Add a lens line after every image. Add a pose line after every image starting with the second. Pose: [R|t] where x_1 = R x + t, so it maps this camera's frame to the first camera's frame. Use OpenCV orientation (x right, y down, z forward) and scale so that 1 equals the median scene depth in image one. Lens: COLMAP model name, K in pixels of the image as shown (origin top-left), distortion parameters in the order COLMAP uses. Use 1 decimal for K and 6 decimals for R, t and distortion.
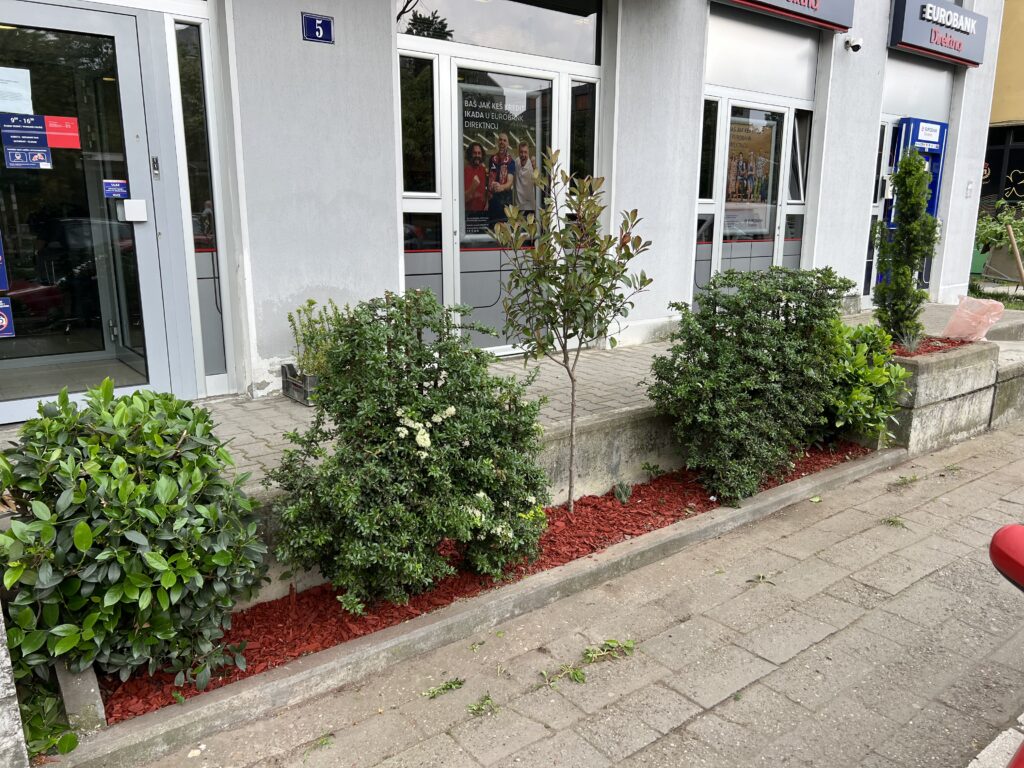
lens RADIAL K [[774.6, 0, 511.2], [0, 774.6, 388.2], [0, 0, 1]] dist [0.028291, -0.040089]
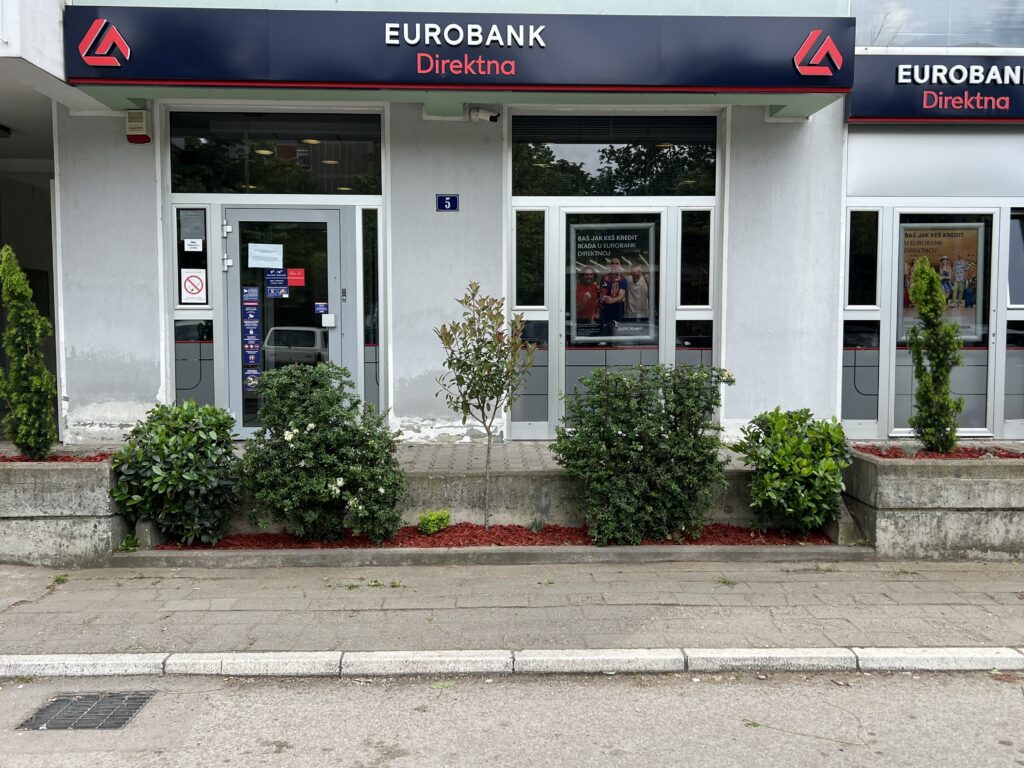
lens RADIAL K [[902.6, 0, 514.2], [0, 902.6, 376.2], [0, 0, 1]] dist [0.046811, -0.029305]
pose [[0.803056, 0.031860, -0.595051, 0.750077], [-0.127435, 0.984651, -0.119262, 0.052803], [0.582118, 0.171604, 0.794790, -0.218168]]
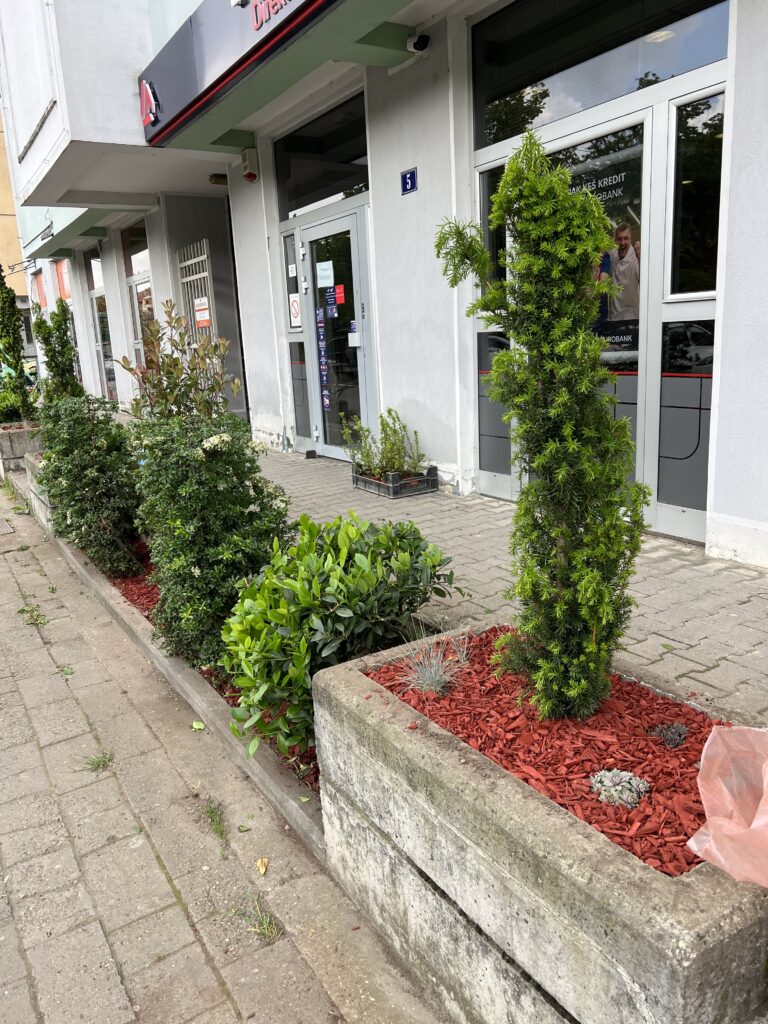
lens RADIAL K [[774.6, 0, 386.6], [0, 774.6, 519.3], [0, 0, 1]] dist [0.028291, -0.040089]
pose [[-0.116011, 0.229893, -0.966277, 0.831080], [-0.164766, 0.954912, 0.246971, -0.210962], [0.979486, 0.187861, -0.072902, 0.940120]]
